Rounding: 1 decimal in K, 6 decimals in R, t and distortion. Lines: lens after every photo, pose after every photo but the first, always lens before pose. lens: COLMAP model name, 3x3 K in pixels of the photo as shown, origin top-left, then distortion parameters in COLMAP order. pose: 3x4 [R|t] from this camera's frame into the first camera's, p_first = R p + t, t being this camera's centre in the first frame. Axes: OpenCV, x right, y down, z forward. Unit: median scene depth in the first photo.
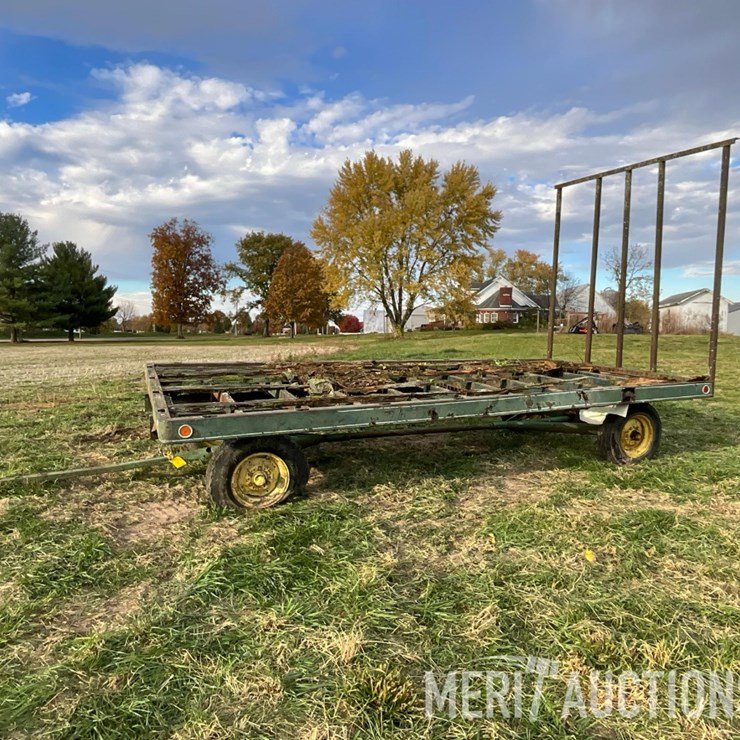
lens RADIAL K [[585.4, 0, 370.0], [0, 585.4, 370.0], [0, 0, 1]] dist [-0.009902, -0.011170]
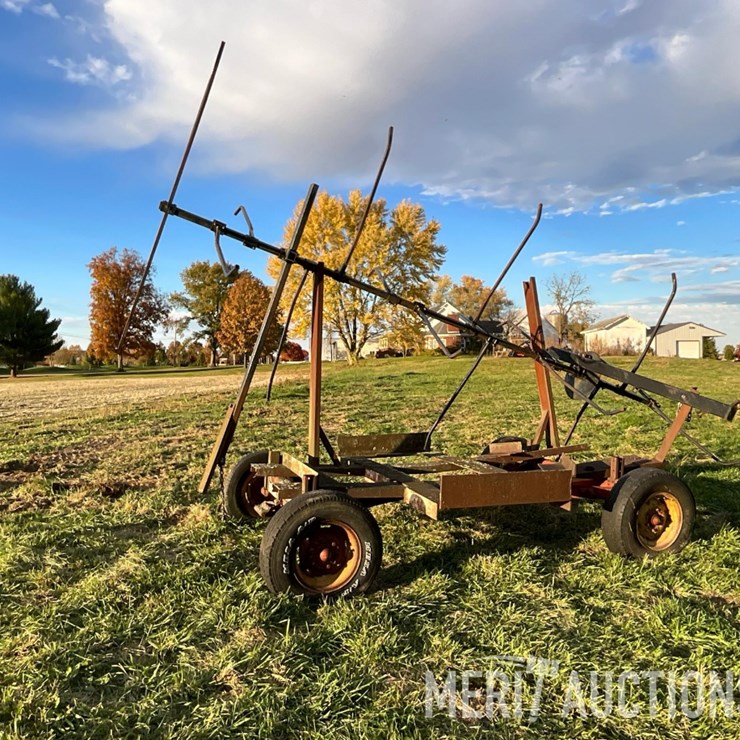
lens RADIAL K [[629.0, 0, 370.0], [0, 629.0, 370.0], [0, 0, 1]] dist [-0.019550, -0.005192]
pose [[0.995328, -0.023354, 0.093689, -0.022058], [0.027872, 0.998496, -0.047203, 0.006312], [-0.092446, 0.049594, 0.994482, -0.098210]]
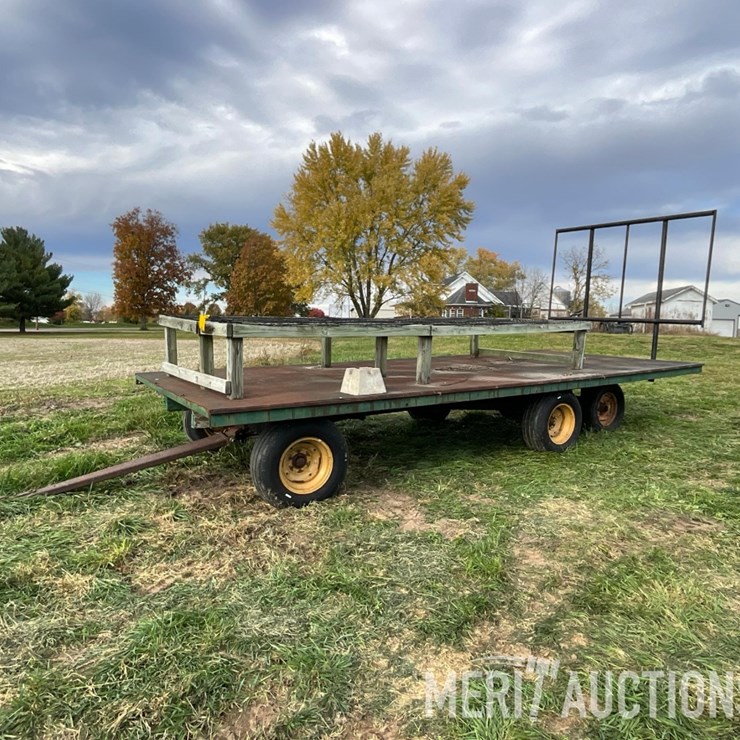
lens RADIAL K [[542.3, 0, 367.9], [0, 542.3, 377.7], [0, 0, 1]] dist [-0.004321, -0.003425]
pose [[0.998109, 0.005788, 0.061201, -0.001606], [-0.007747, 0.999463, 0.031824, -0.008460], [-0.060983, -0.032238, 0.997618, 0.088304]]
